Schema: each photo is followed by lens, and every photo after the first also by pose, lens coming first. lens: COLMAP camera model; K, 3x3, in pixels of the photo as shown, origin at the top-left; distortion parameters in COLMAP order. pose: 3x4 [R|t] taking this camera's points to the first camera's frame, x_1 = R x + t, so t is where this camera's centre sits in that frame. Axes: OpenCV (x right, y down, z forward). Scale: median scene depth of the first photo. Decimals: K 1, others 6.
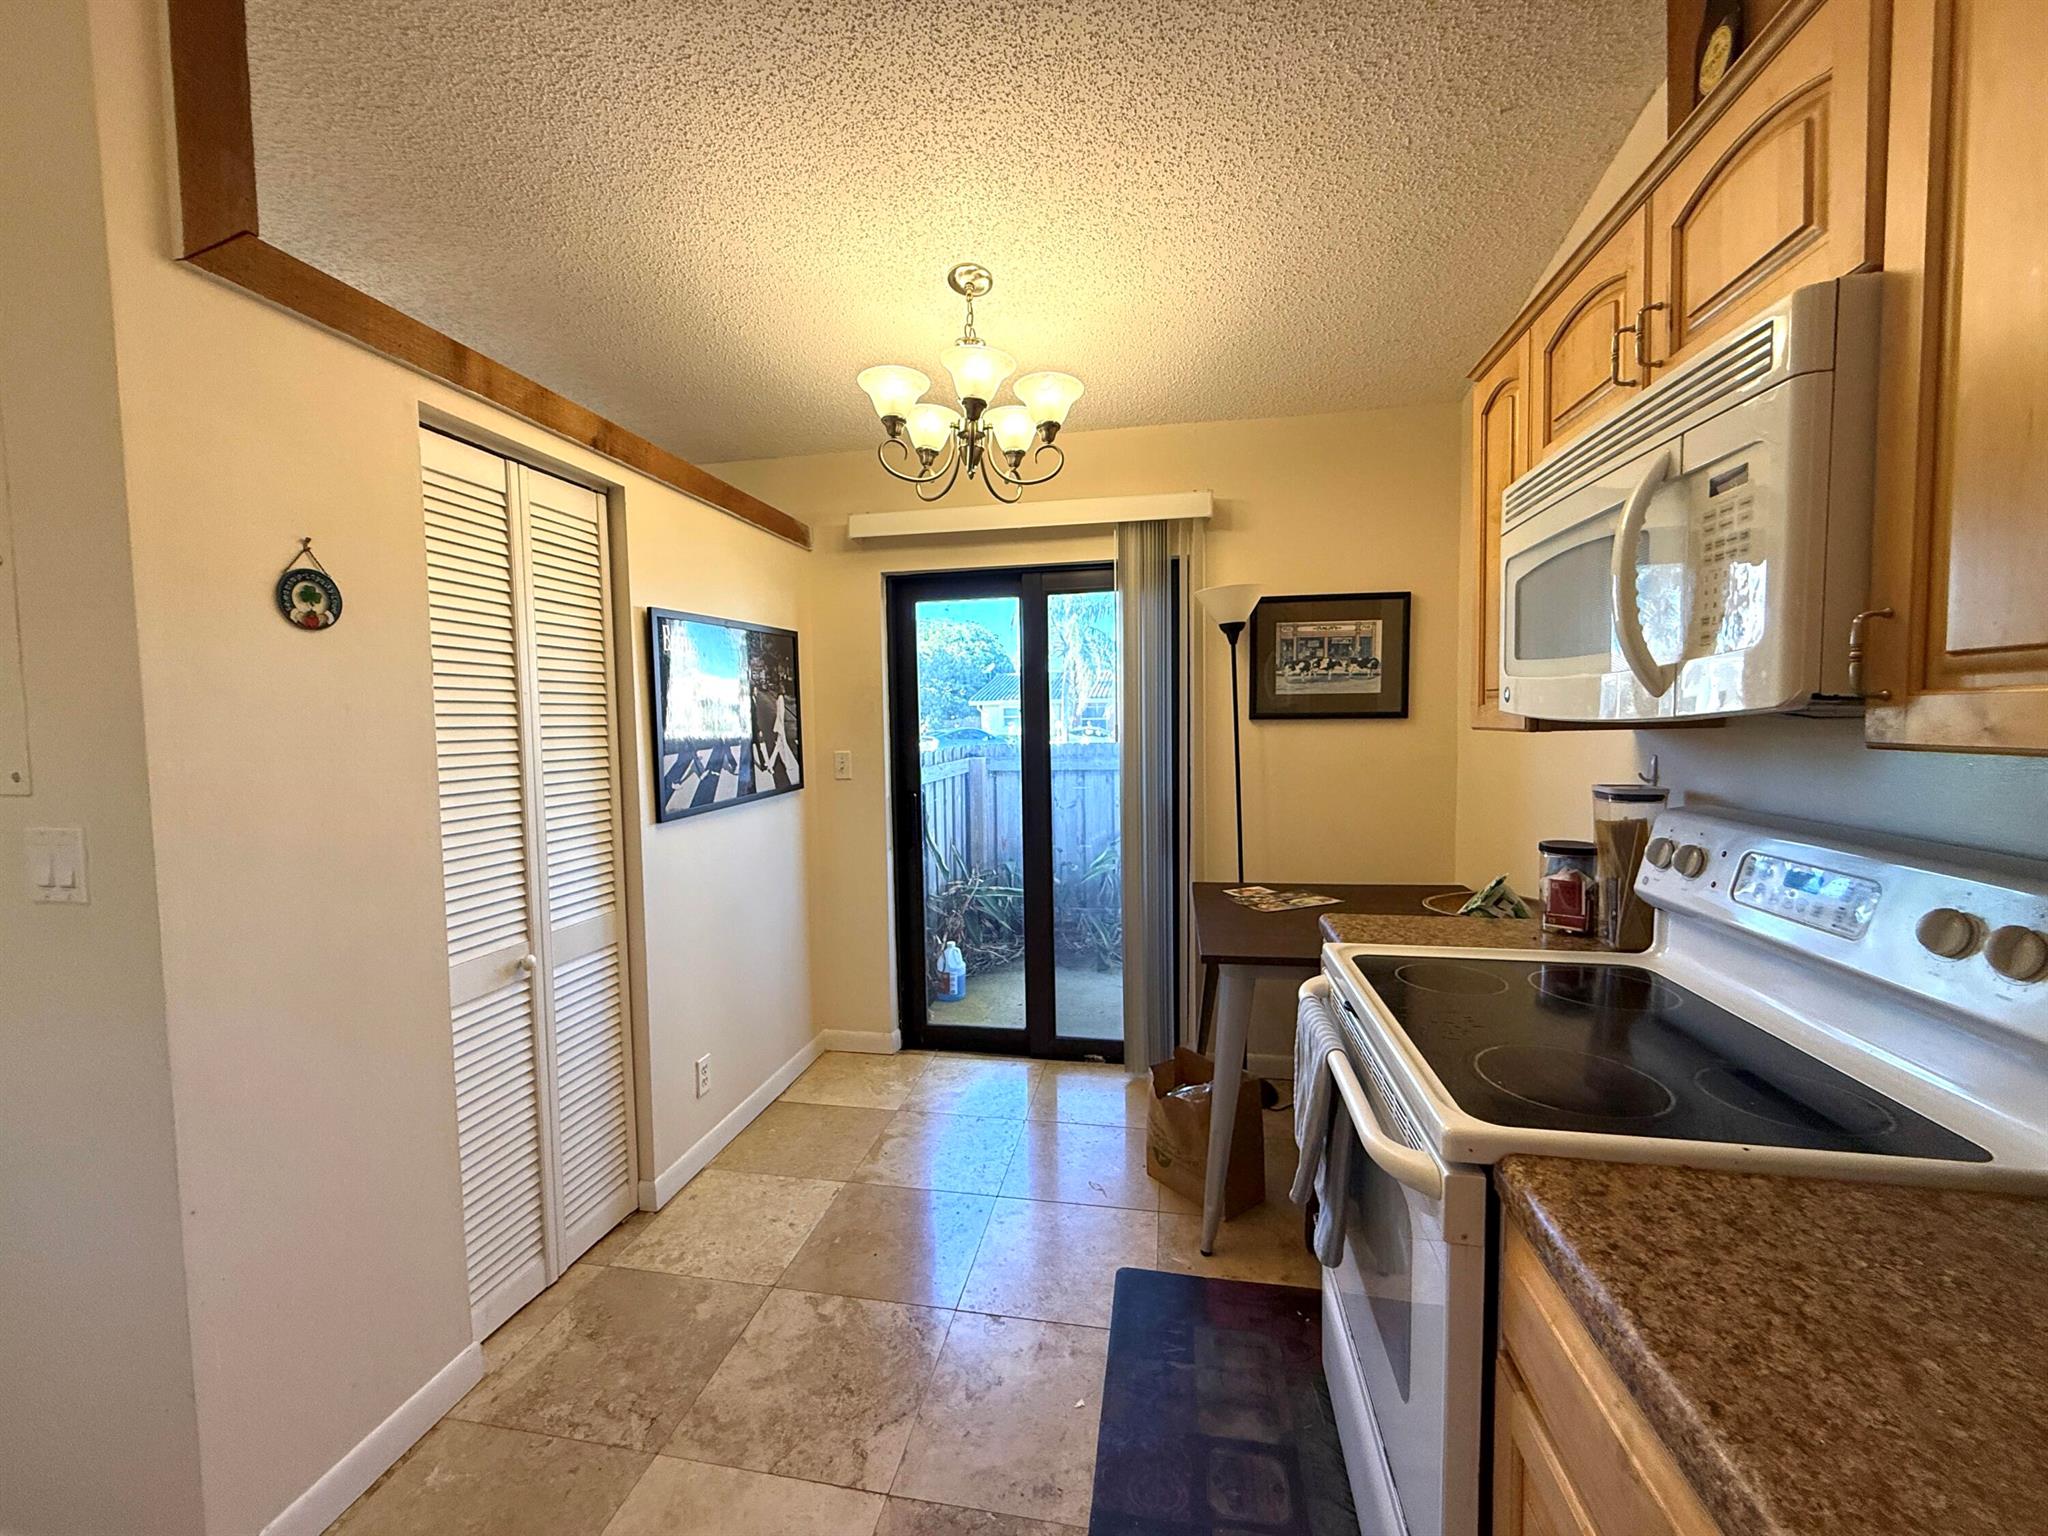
lens RADIAL K [[821.4, 0, 1015.1], [0, 821.4, 763.0], [0, 0, 1]] dist [-0.003105, 0.001180]
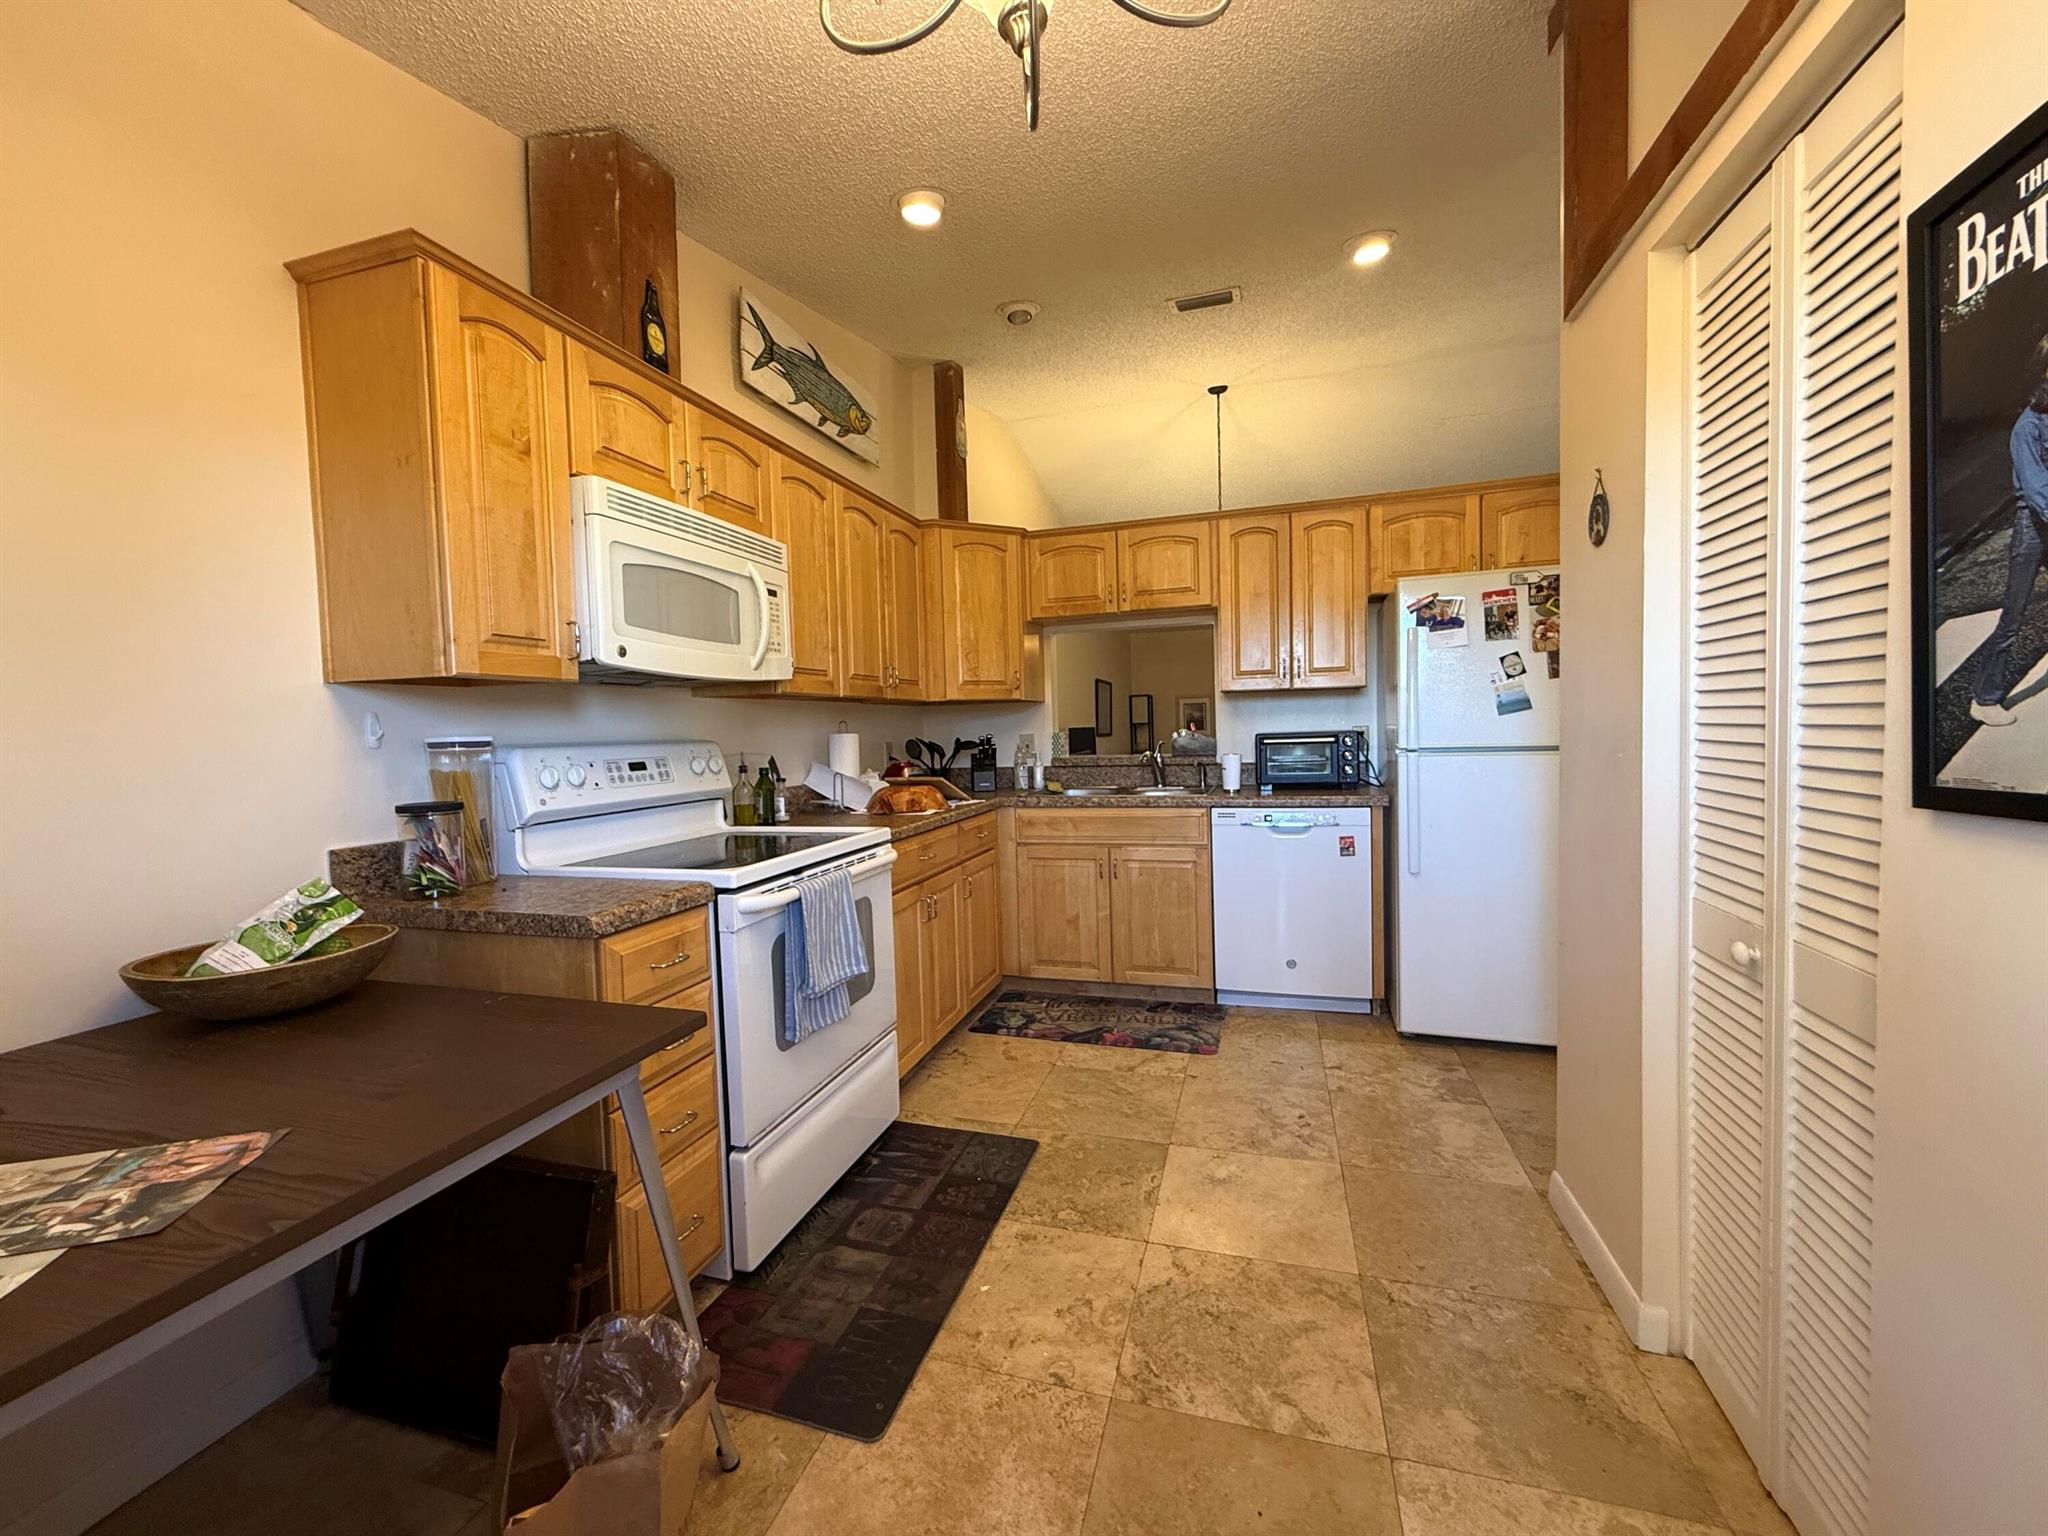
lens RADIAL K [[821.4, 0, 1019.8], [0, 821.4, 759.9], [0, 0, 1]] dist [-0.003105, 0.001180]
pose [[-0.993816, 0.042599, 0.102547, -0.100395], [0.052265, 0.994246, 0.093504, -0.004602], [-0.097974, 0.098285, -0.990324, 1.890906]]
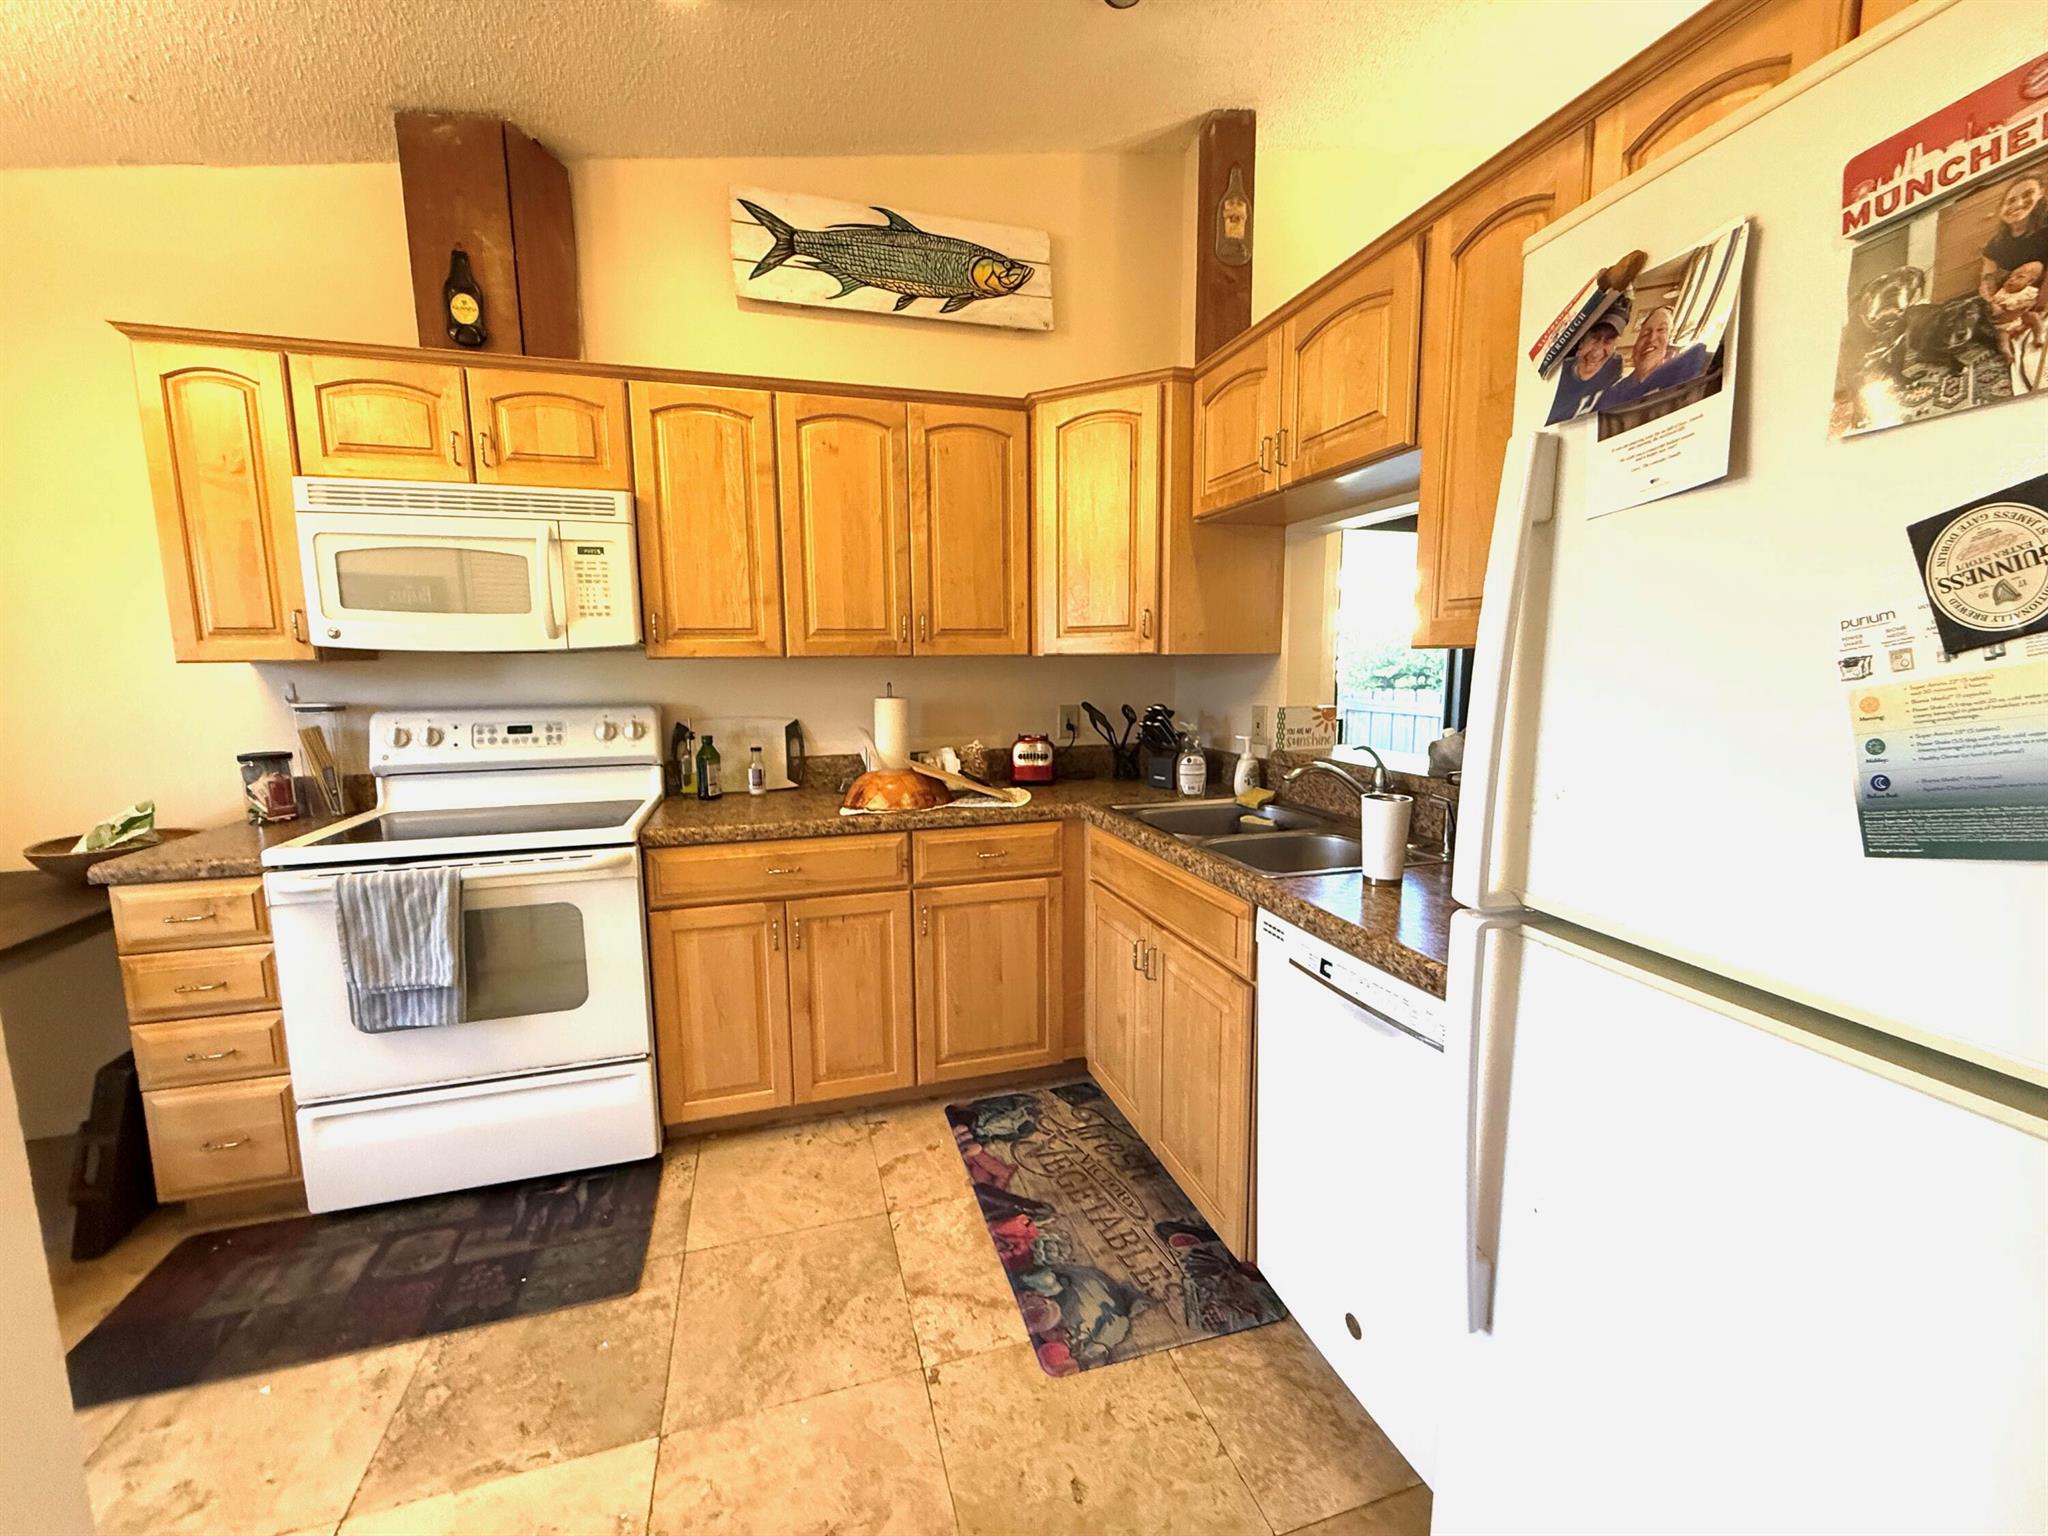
lens RADIAL K [[821.4, 0, 1016.0], [0, 821.4, 764.5], [0, 0, 1]] dist [-0.003105, 0.001180]
pose [[-0.468310, -0.090981, 0.878868, -1.004168], [0.065916, 0.988315, 0.137435, 0.017423], [-0.881102, 0.122294, -0.456840, 0.562784]]
